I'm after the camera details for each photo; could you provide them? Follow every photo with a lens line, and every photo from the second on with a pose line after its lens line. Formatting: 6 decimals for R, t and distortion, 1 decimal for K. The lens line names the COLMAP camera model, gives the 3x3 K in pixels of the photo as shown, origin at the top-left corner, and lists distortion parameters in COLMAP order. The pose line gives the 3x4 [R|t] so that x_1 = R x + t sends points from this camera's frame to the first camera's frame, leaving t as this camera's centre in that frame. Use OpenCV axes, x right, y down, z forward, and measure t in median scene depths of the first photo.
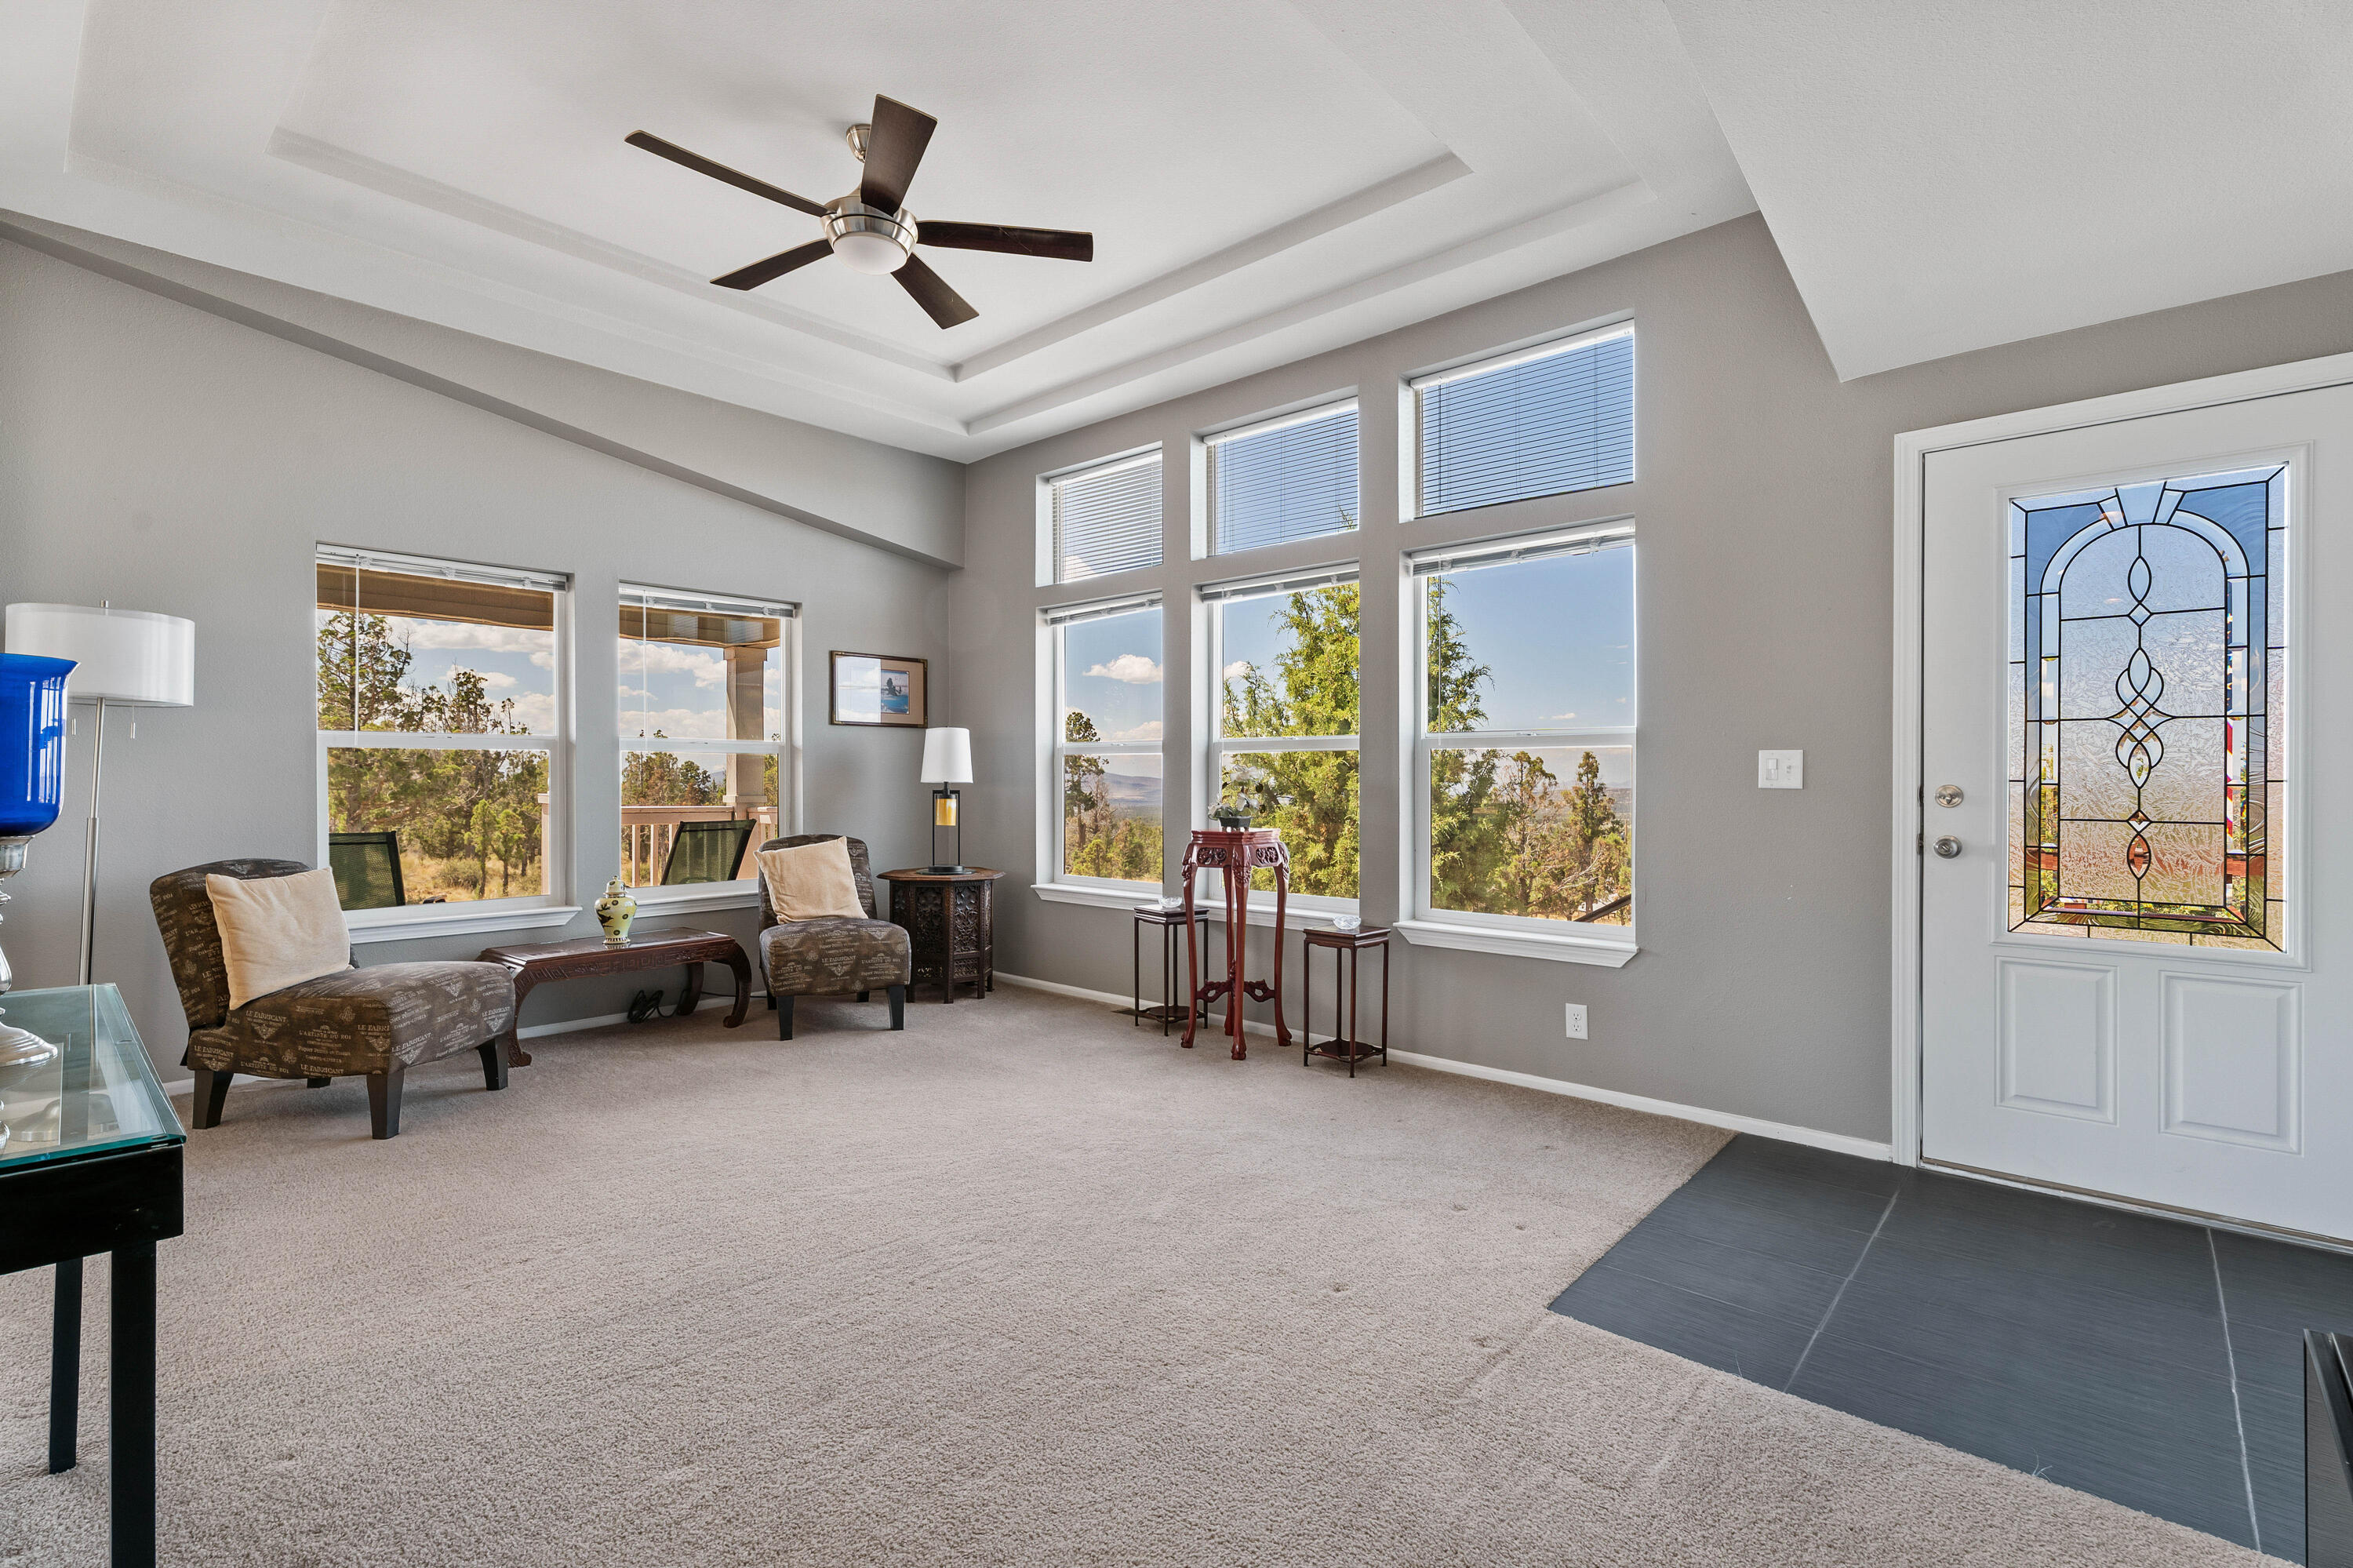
lens RADIAL K [[1063.0, 0, 1167.0], [0, 1063.0, 781.5], [0, 0, 1]] dist [0.002443, -0.000485]
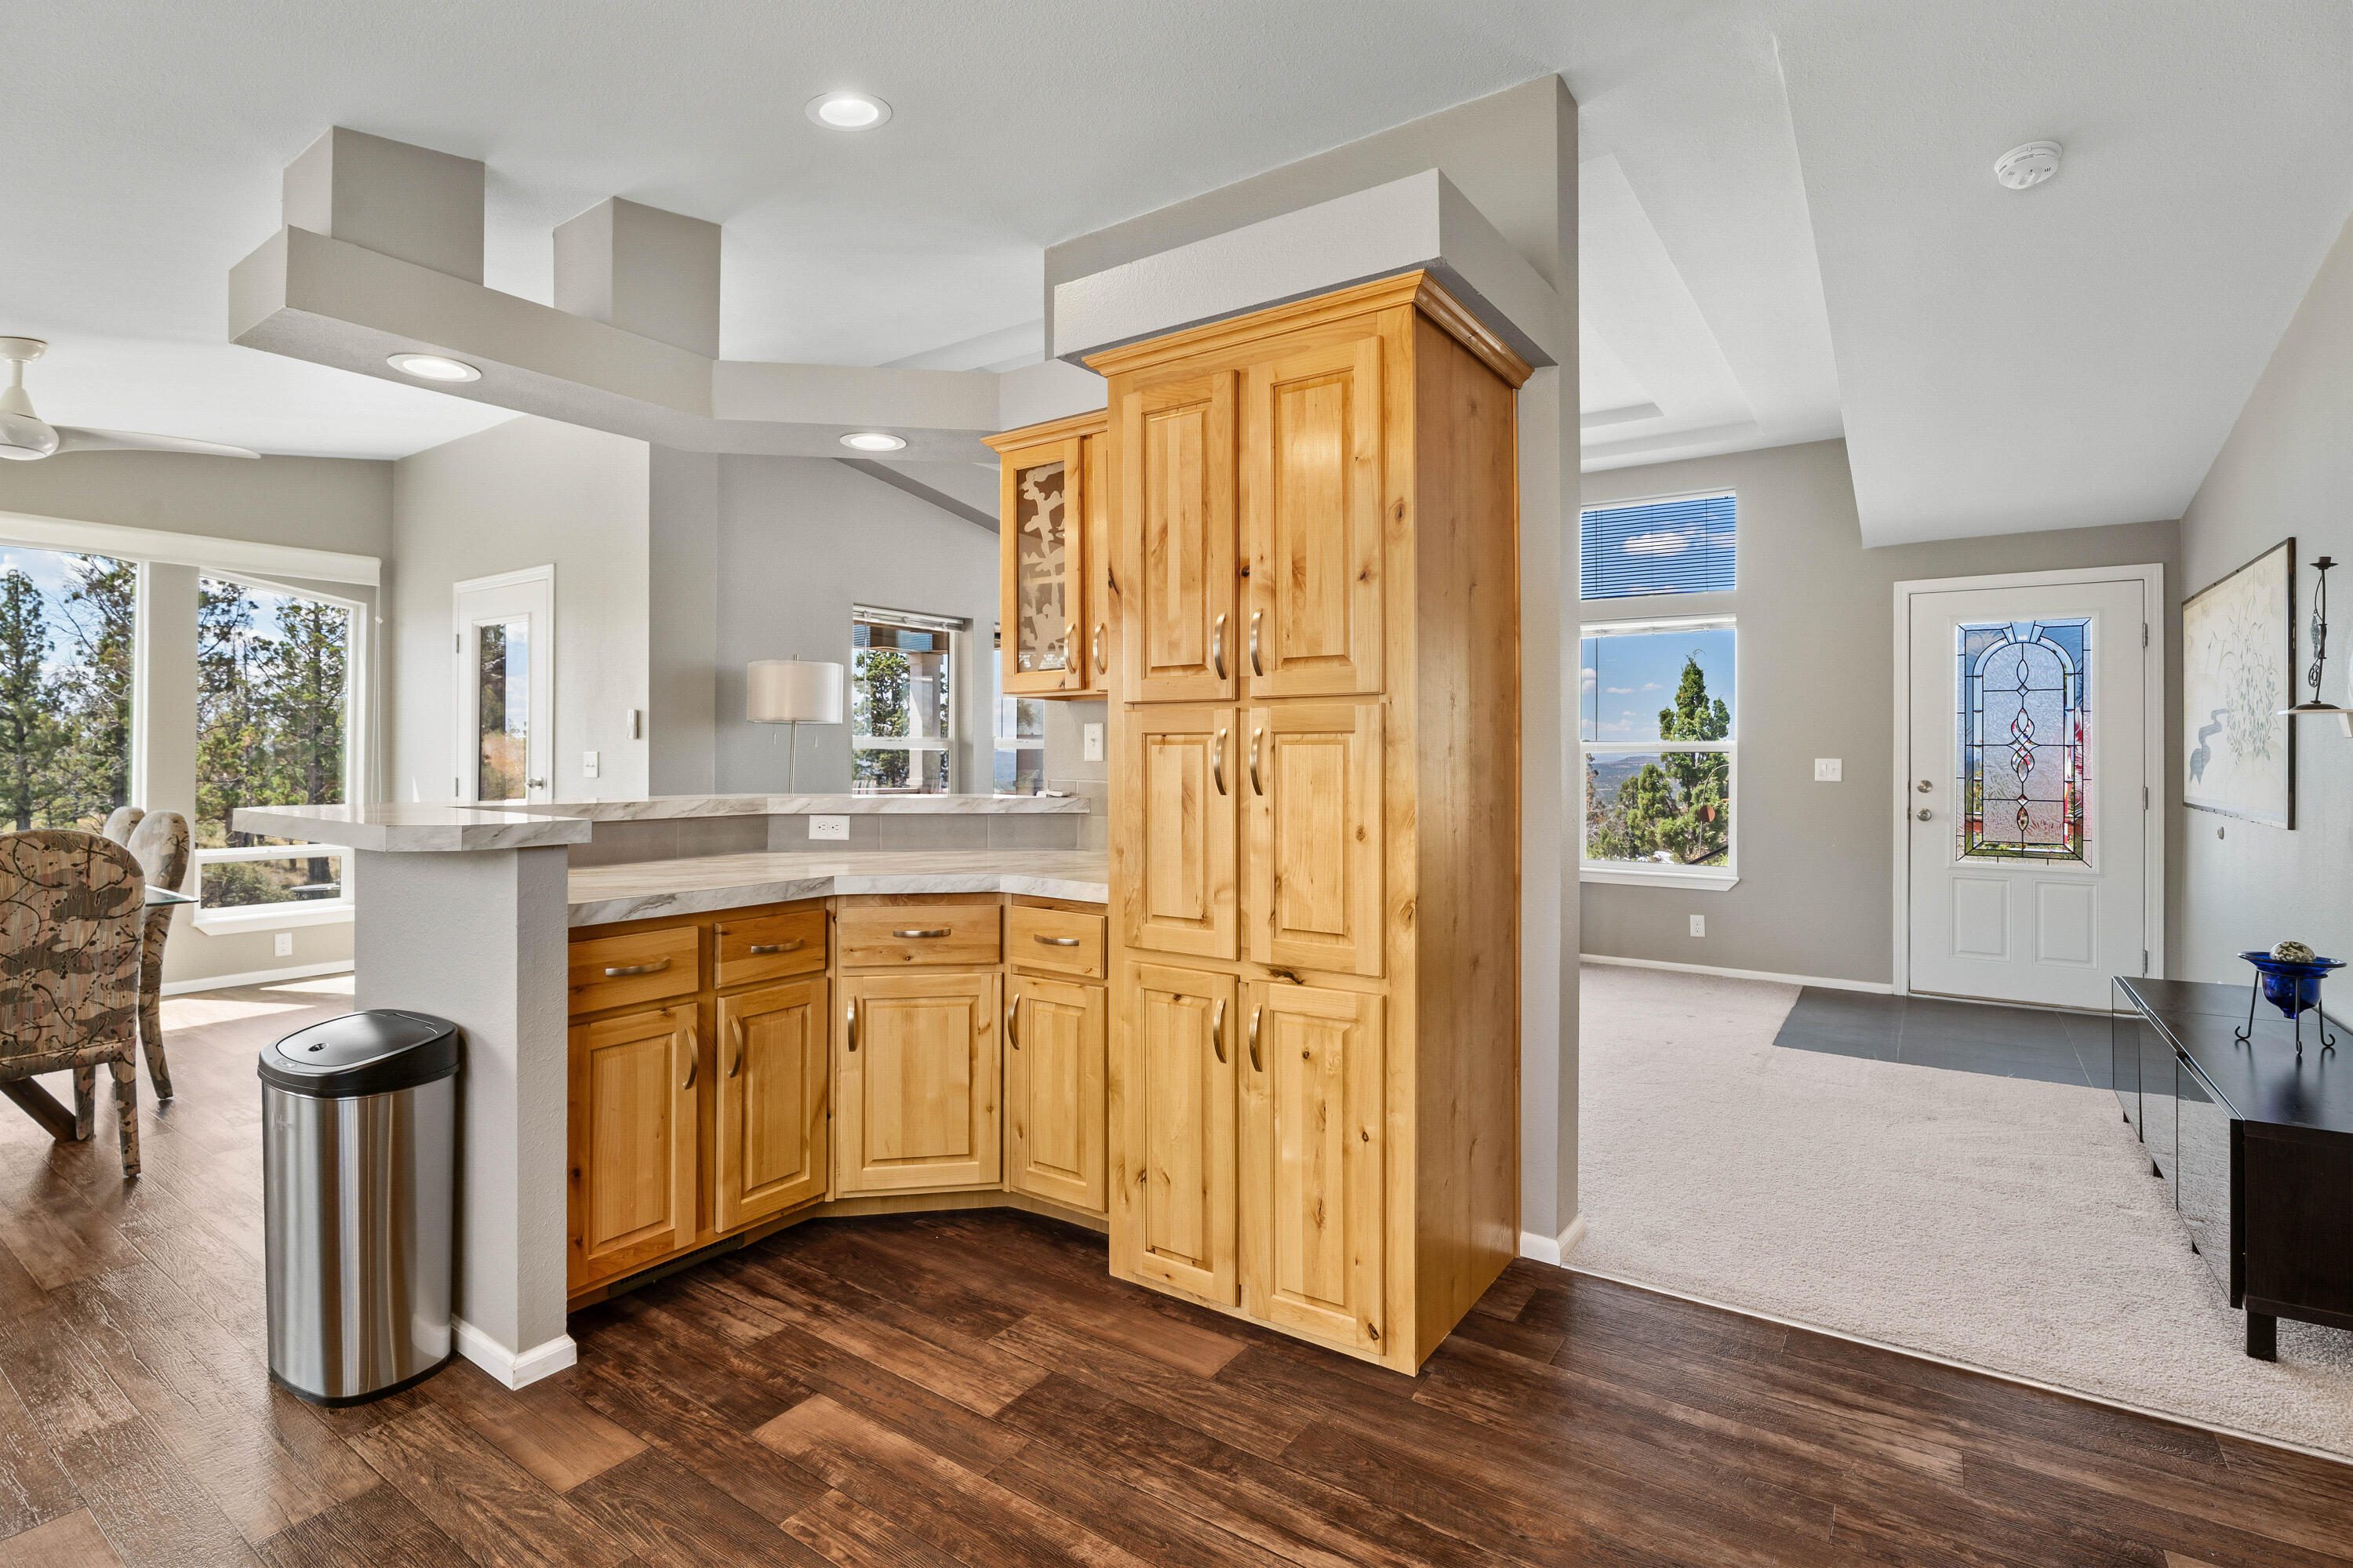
lens RADIAL K [[1120.1, 0, 1136.9], [0, 1120.1, 750.7], [0, 0, 1]] dist [-0.014076, 0.000026]
pose [[0.995088, 0.000974, 0.098992, -0.768600], [-0.000520, 0.999989, -0.004611, -0.037223], [-0.098995, 0.004537, 0.995078, -0.730397]]
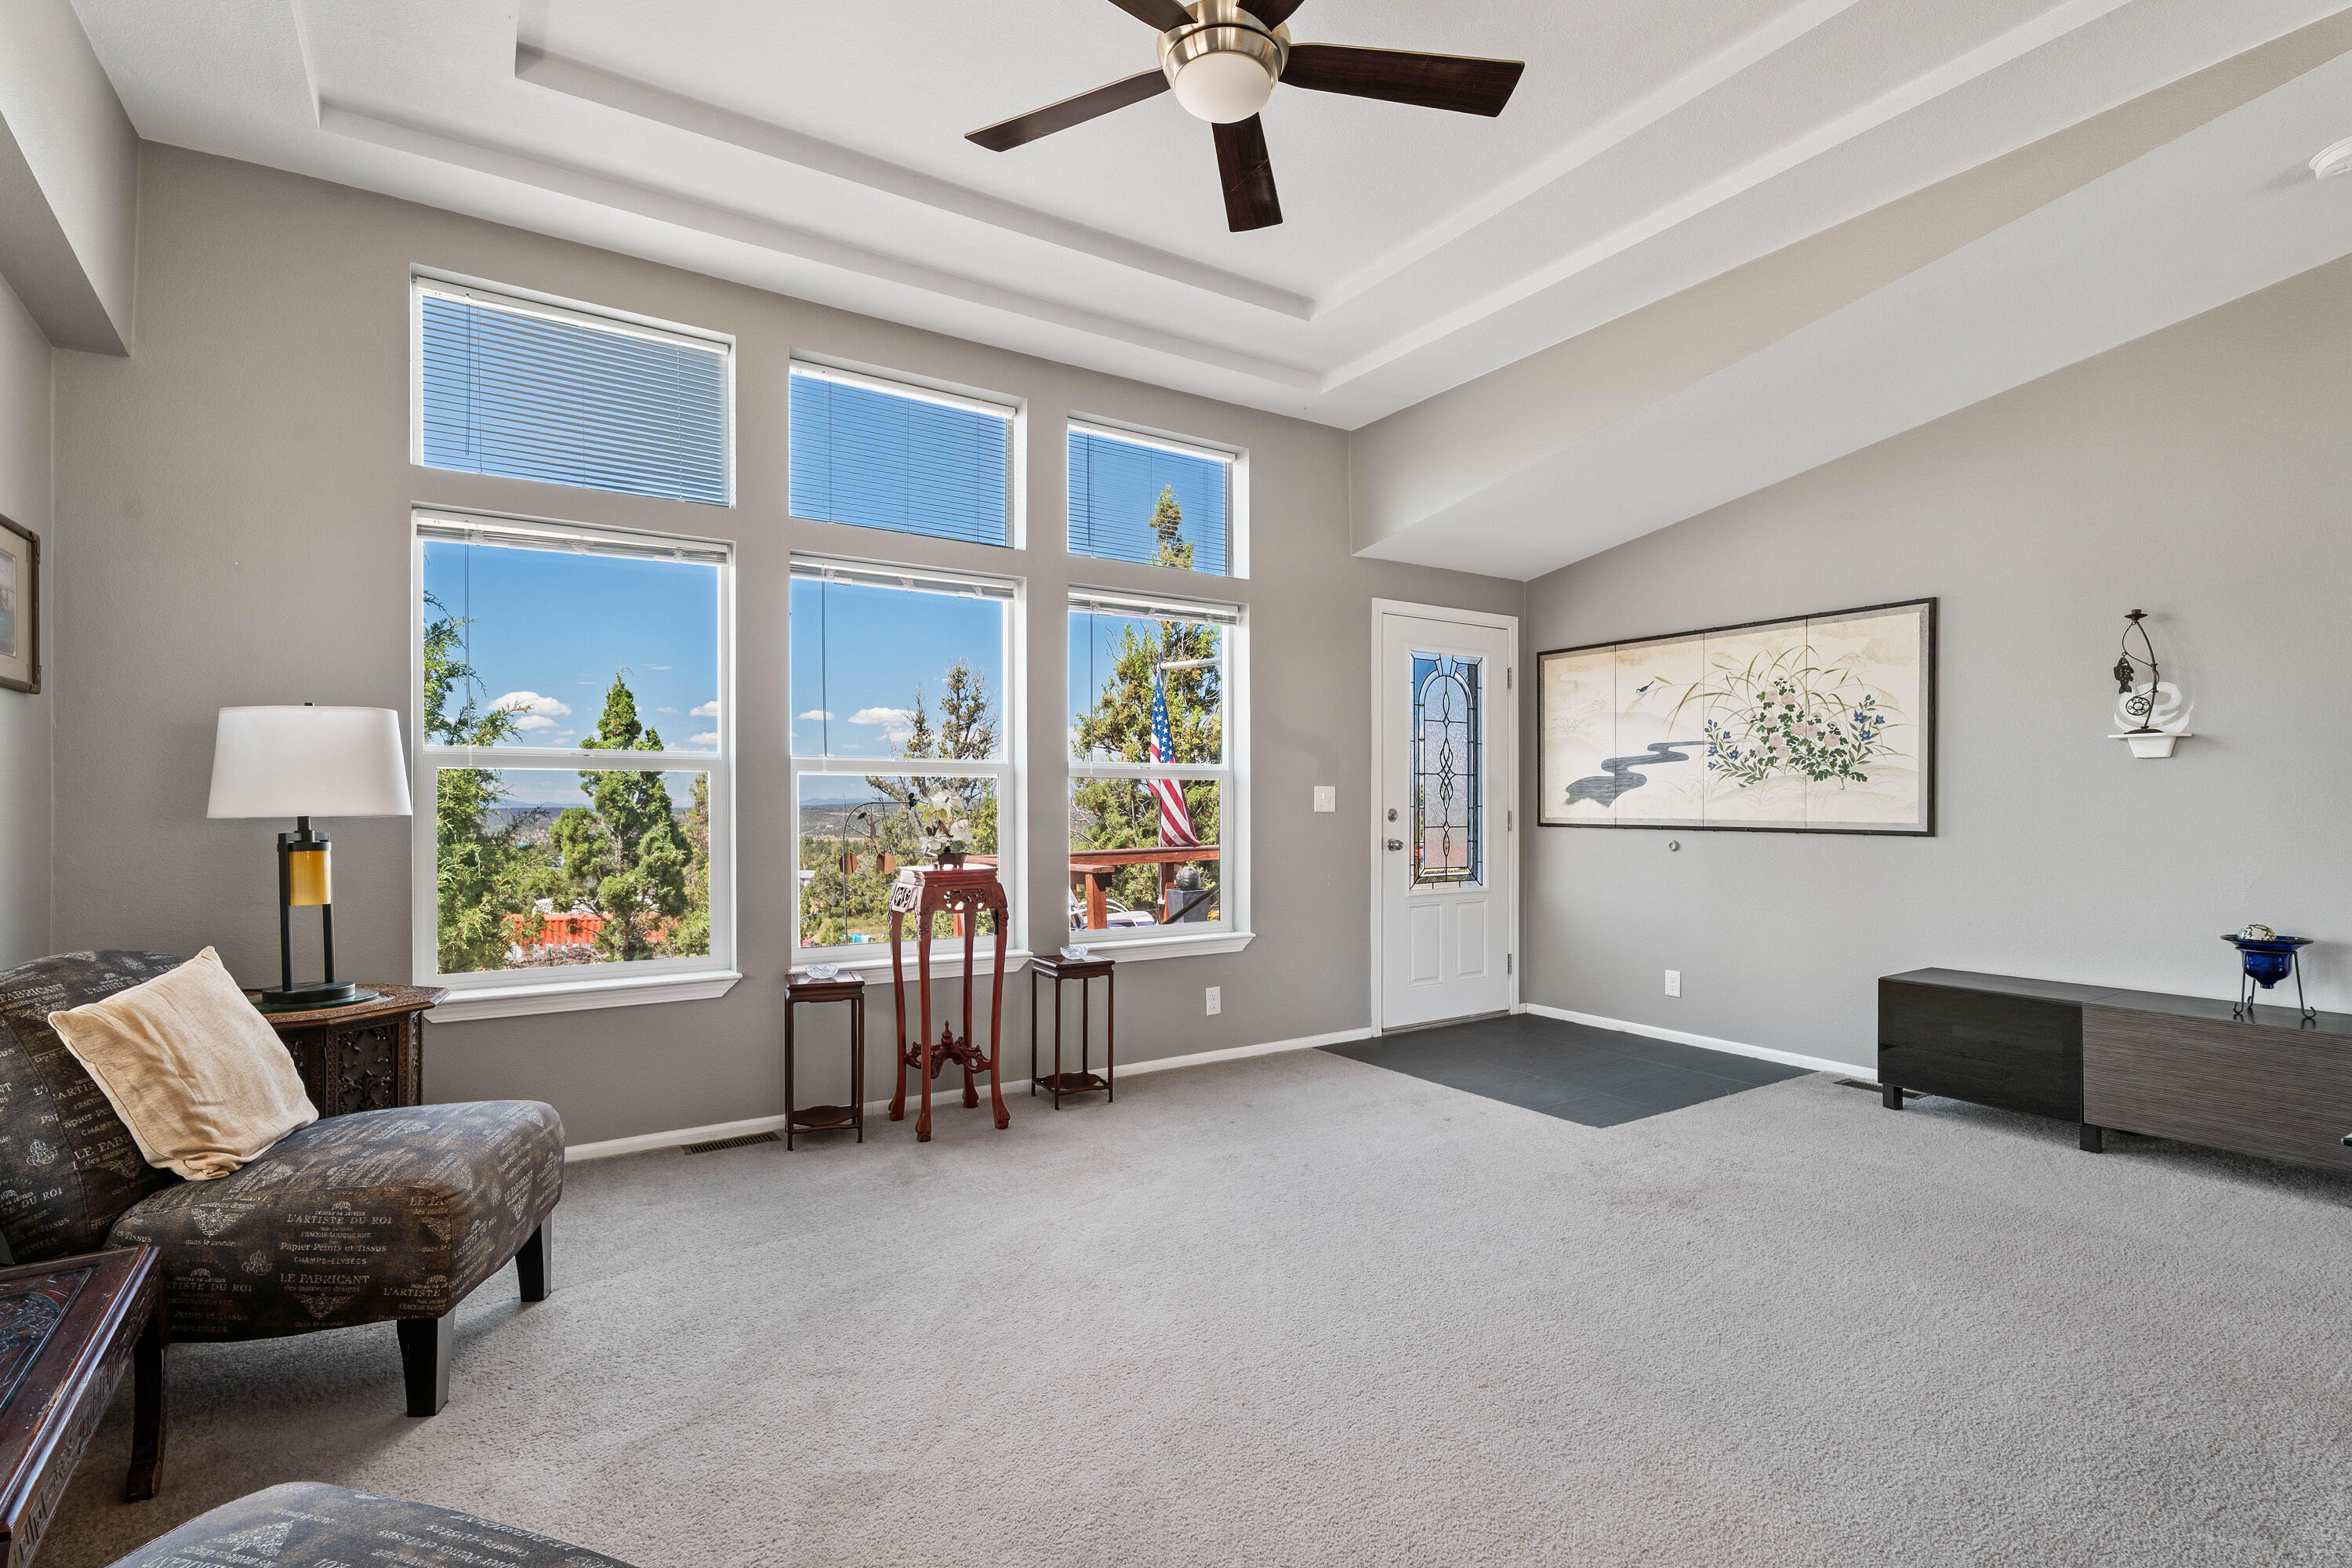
lens RADIAL K [[1075.0, 0, 1174.2], [0, 1075.0, 809.6], [0, 0, 1]] dist [-0.012752, -0.000105]
pose [[0.268268, -0.006200, 0.963324, -1.032119], [0.004731, 0.999976, 0.005118, -0.006074], [-0.963333, 0.003185, 0.268291, 0.870596]]
